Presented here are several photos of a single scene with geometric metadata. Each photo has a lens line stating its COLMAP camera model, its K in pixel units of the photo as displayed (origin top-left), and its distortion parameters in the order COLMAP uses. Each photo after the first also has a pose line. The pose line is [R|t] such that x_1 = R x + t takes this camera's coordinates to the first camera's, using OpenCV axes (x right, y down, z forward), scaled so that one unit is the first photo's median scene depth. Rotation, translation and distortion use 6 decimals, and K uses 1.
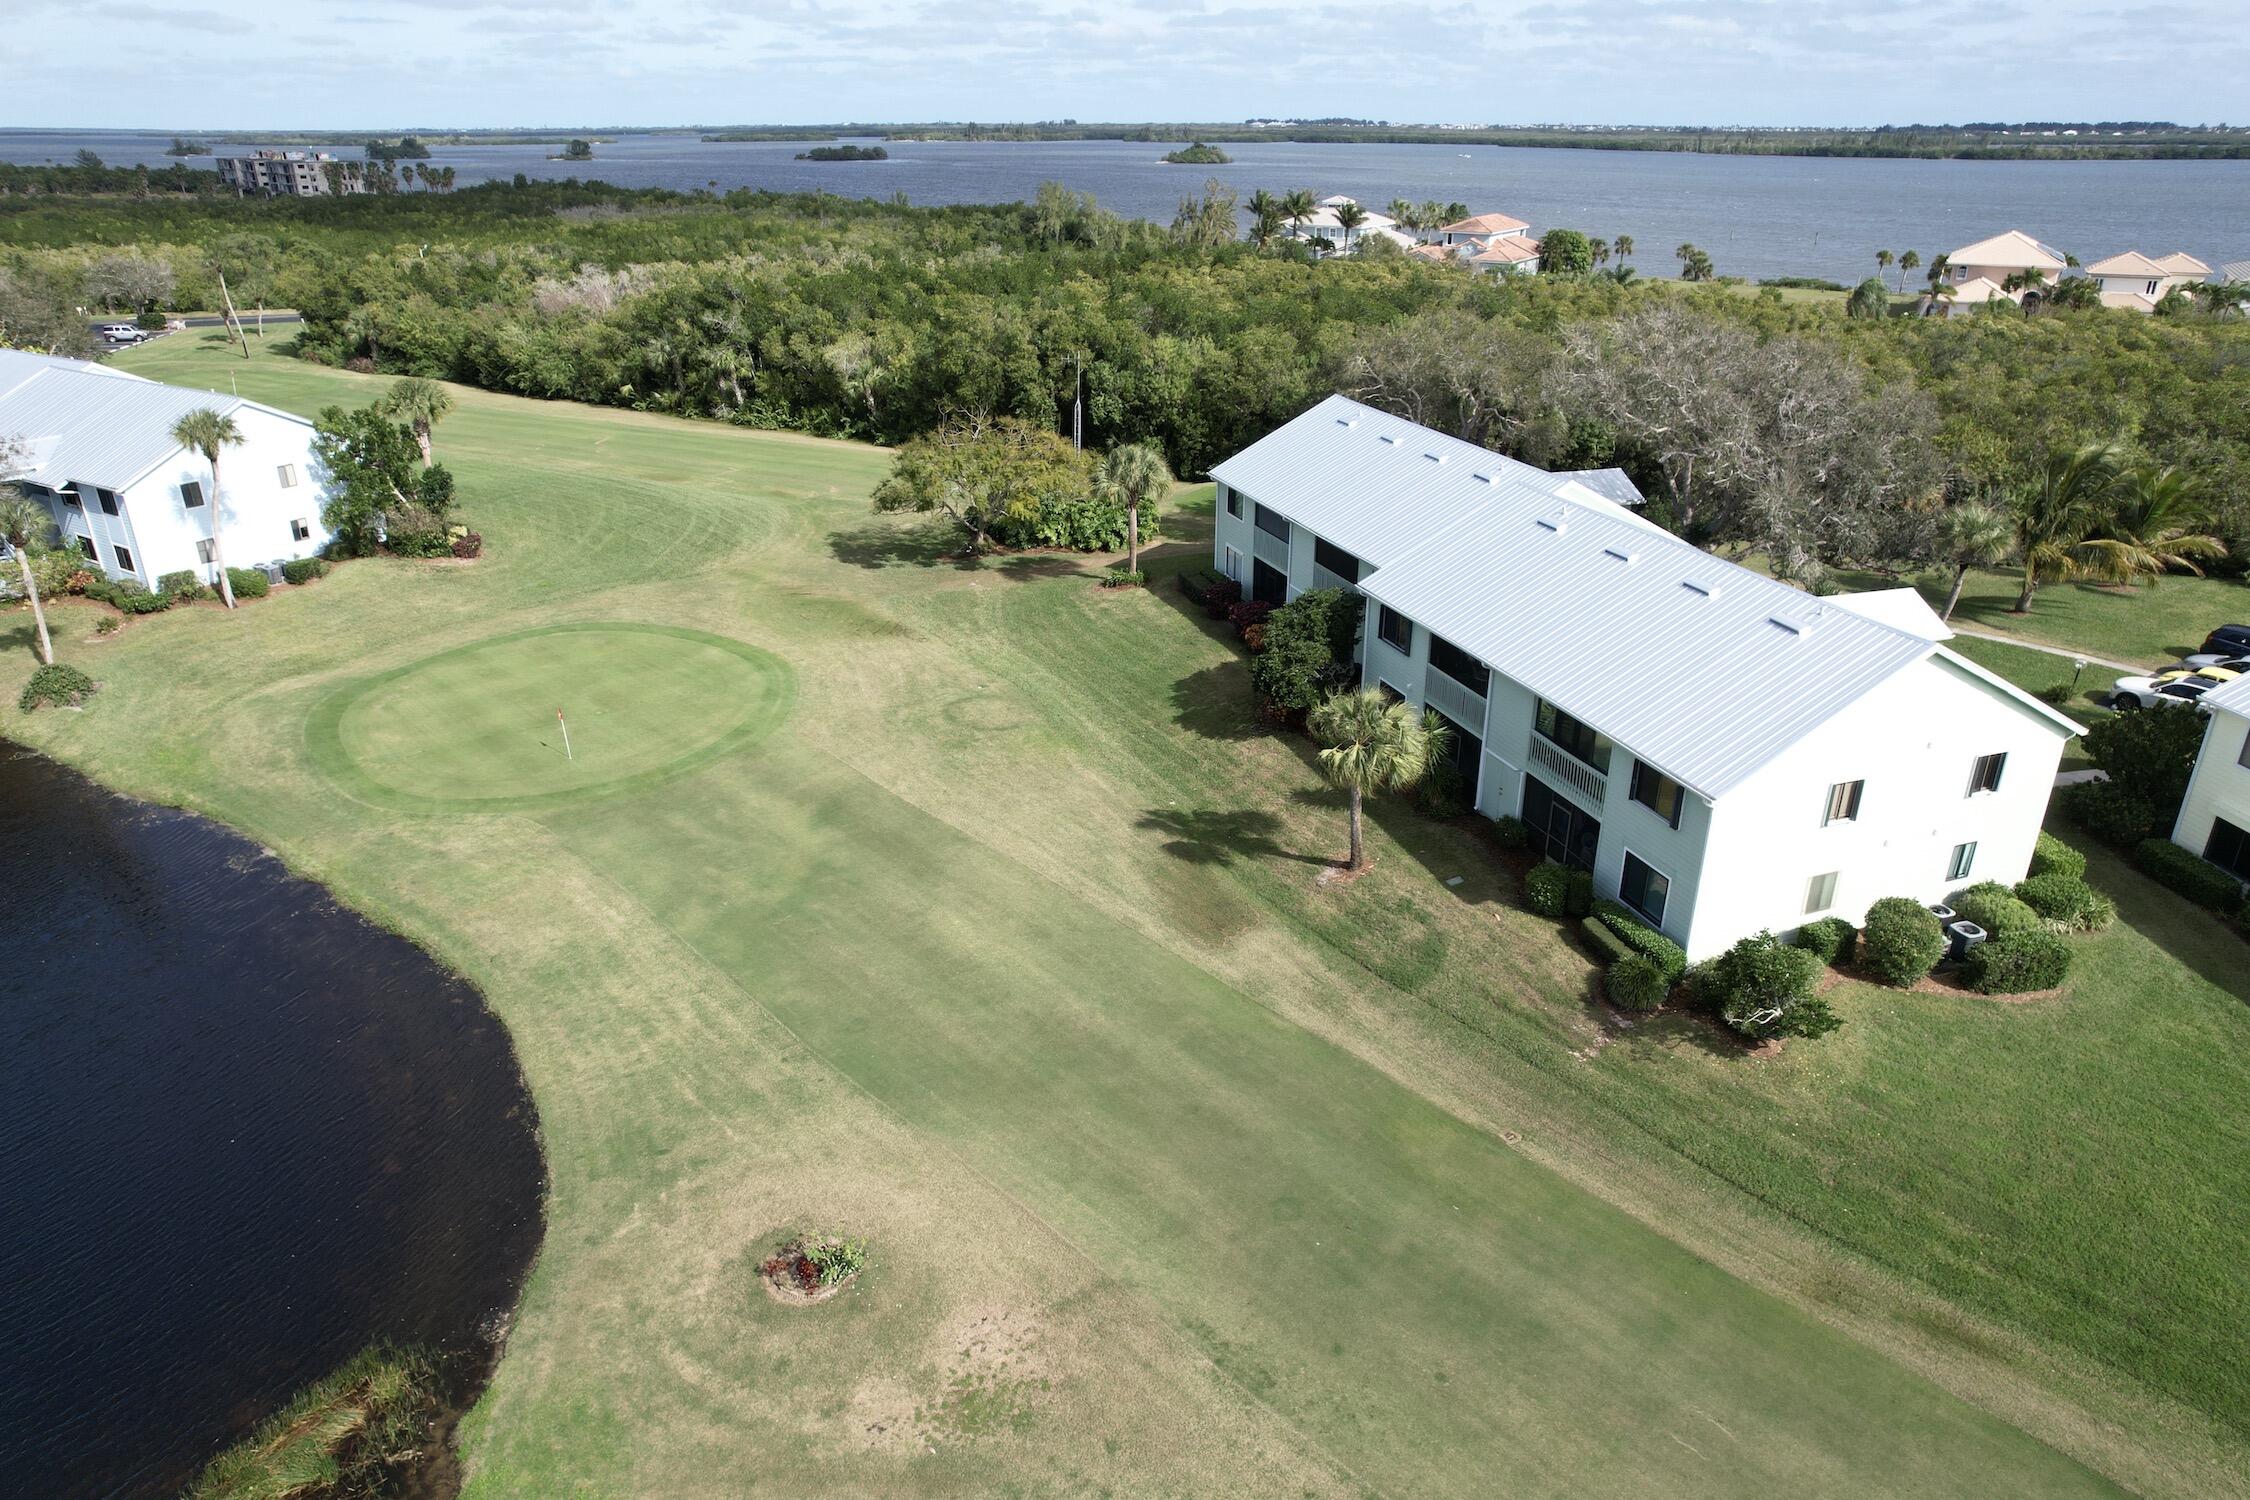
lens RADIAL K [[1419.9, 0, 1125.0], [0, 1419.9, 750.0], [0, 0, 1]] dist [-0.064897, 0.053477]
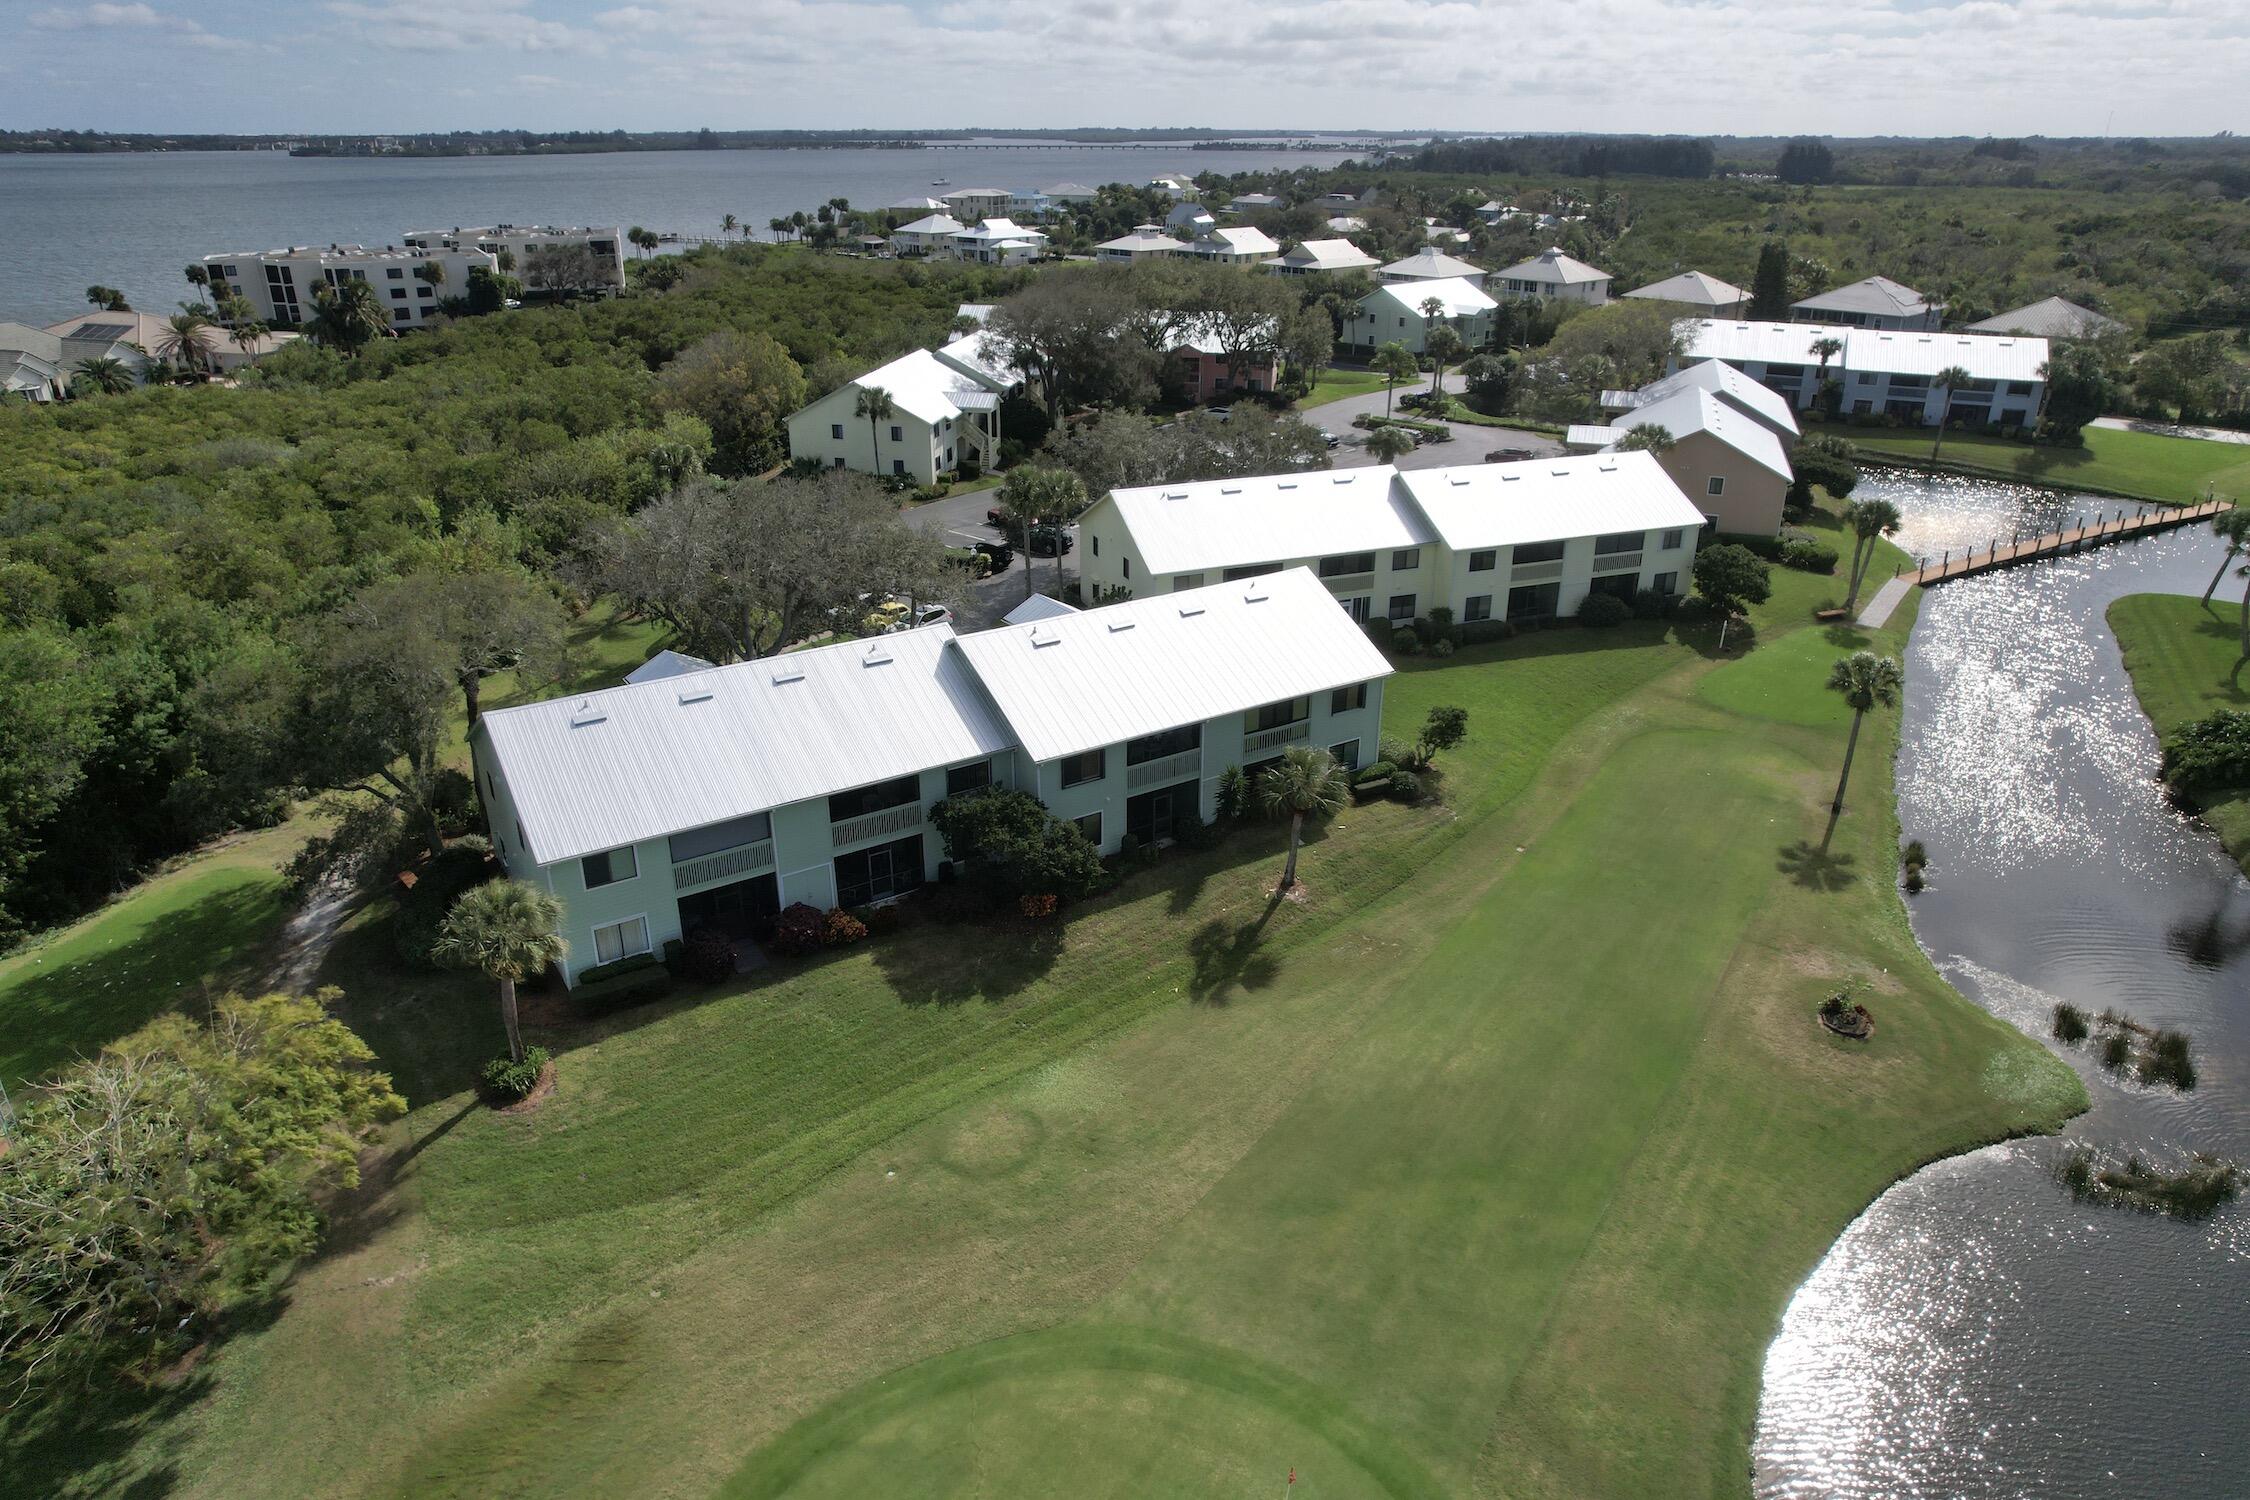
lens RADIAL K [[1419.9, 0, 1125.0], [0, 1419.9, 750.0], [0, 0, 1]] dist [-0.064897, 0.053477]
pose [[-0.223732, -0.404852, 0.886588, -0.706575], [0.391081, 0.795917, 0.462138, -0.522890], [-0.892748, 0.450123, -0.019742, 0.832323]]
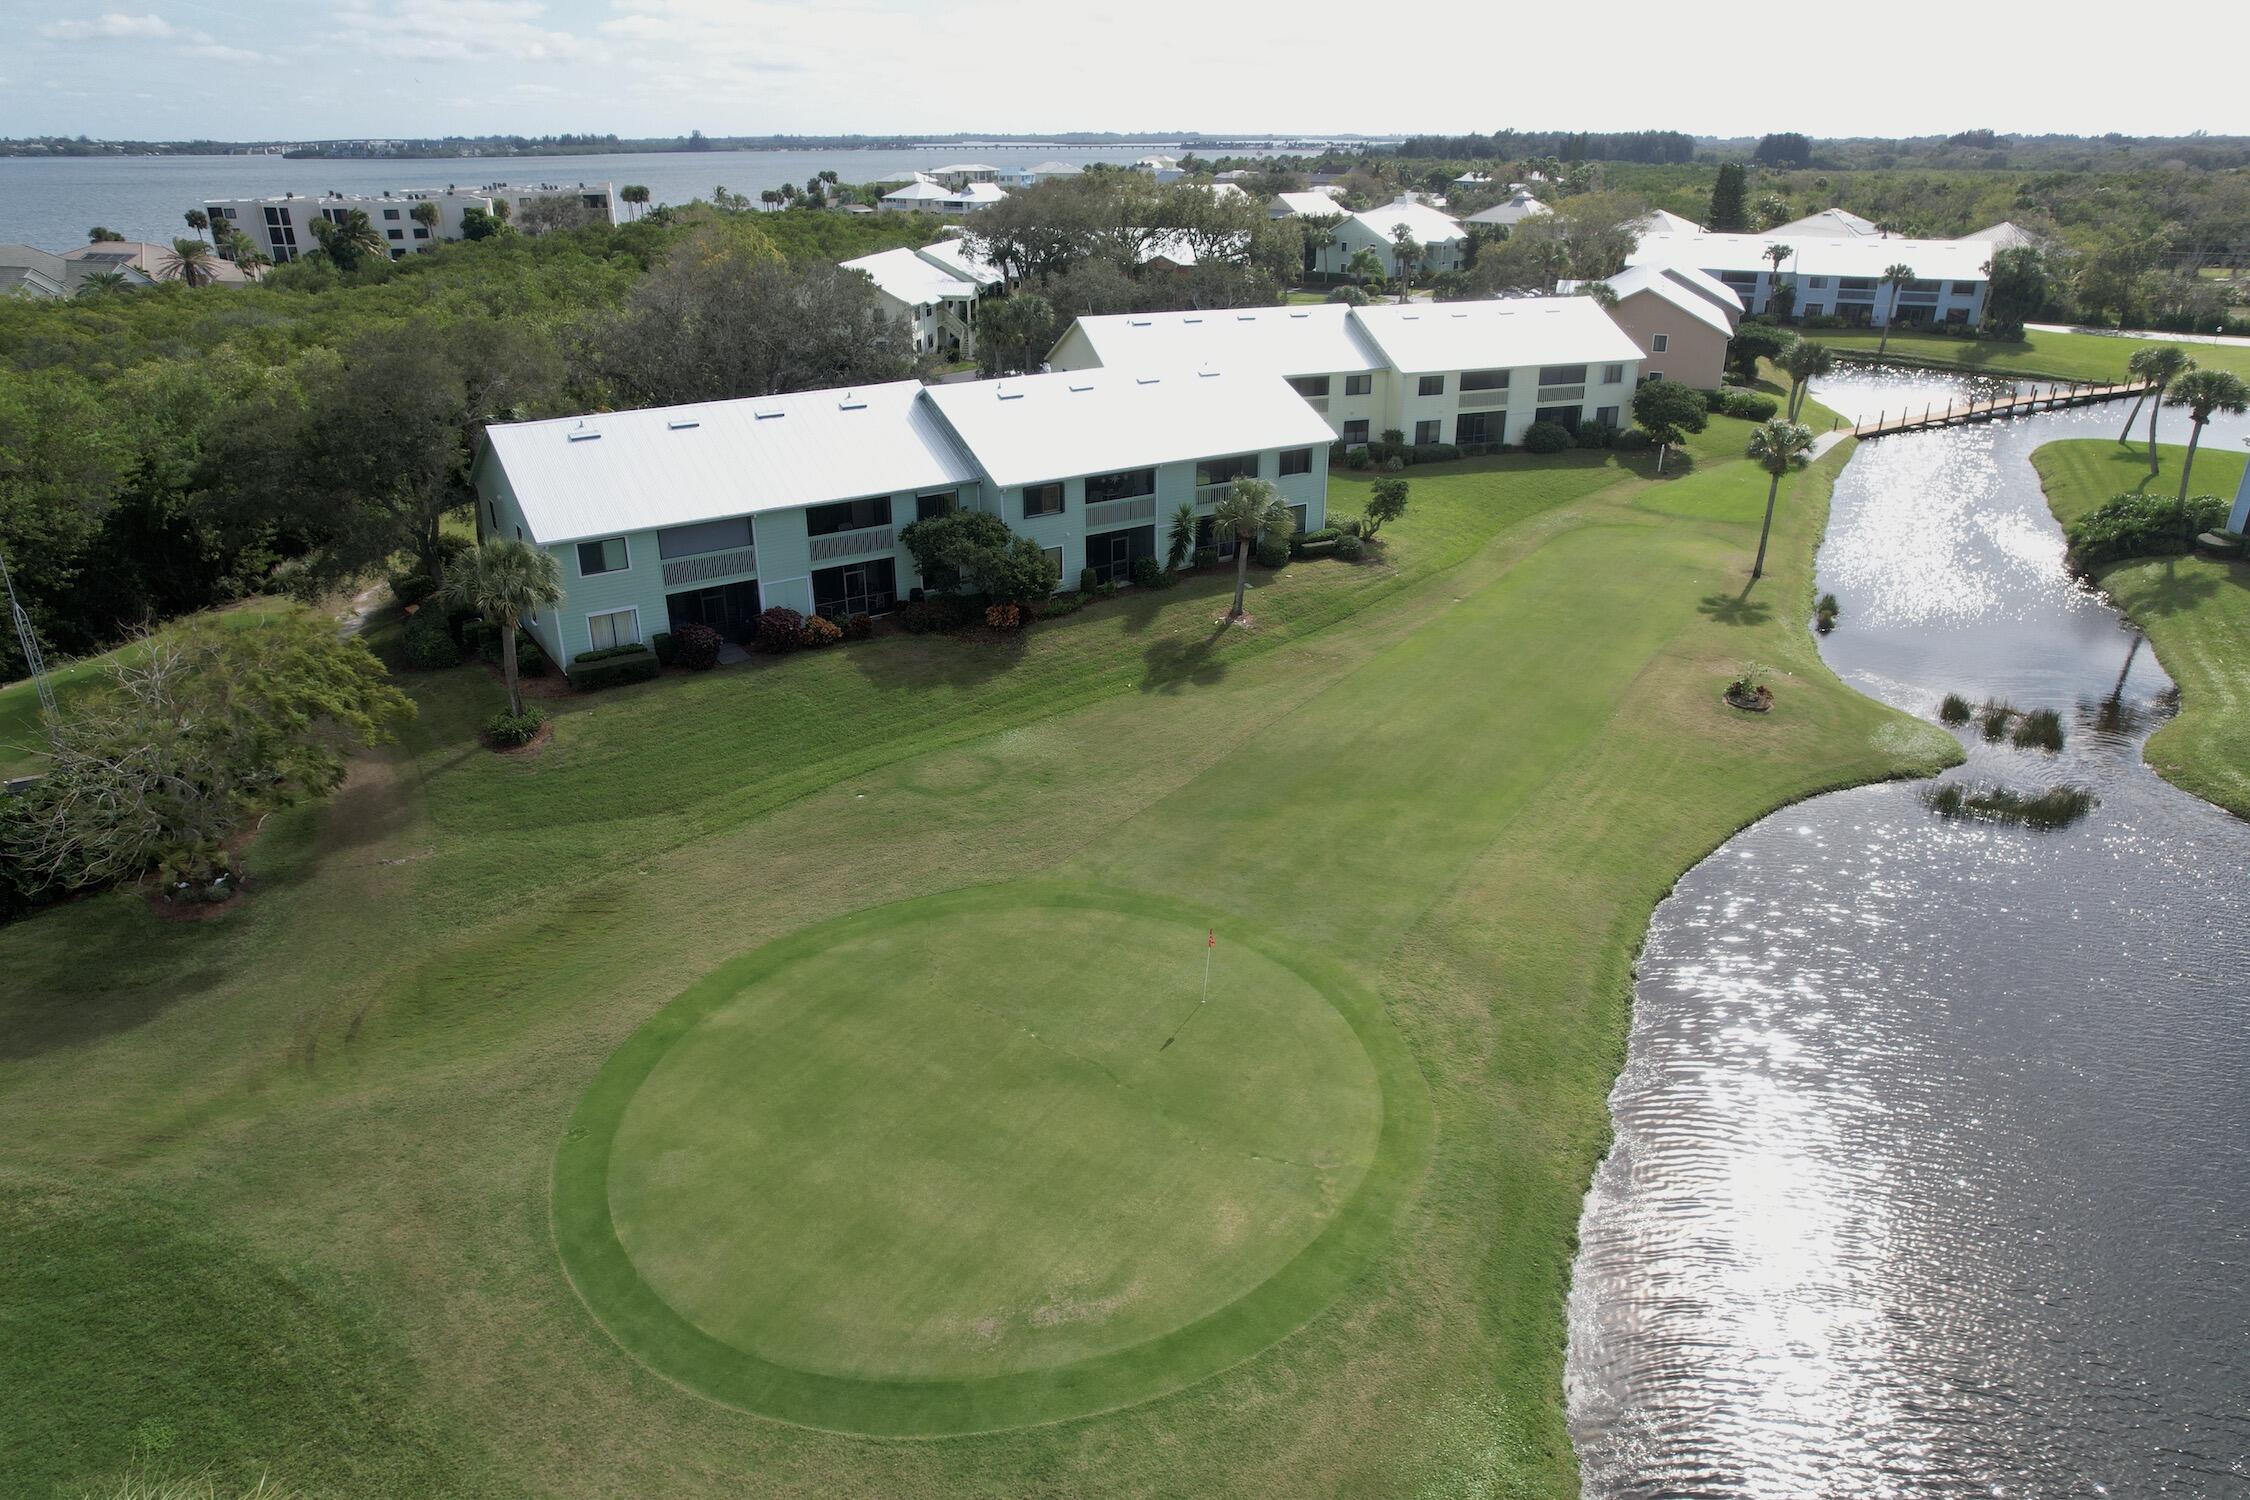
lens RADIAL K [[1419.9, 0, 1125.0], [0, 1419.9, 750.0], [0, 0, 1]] dist [-0.064897, 0.053477]
pose [[-0.230132, -0.394913, 0.889428, -0.859301], [0.393128, 0.798338, 0.456187, -0.380313], [-0.890219, 0.454642, -0.028472, 0.905190]]
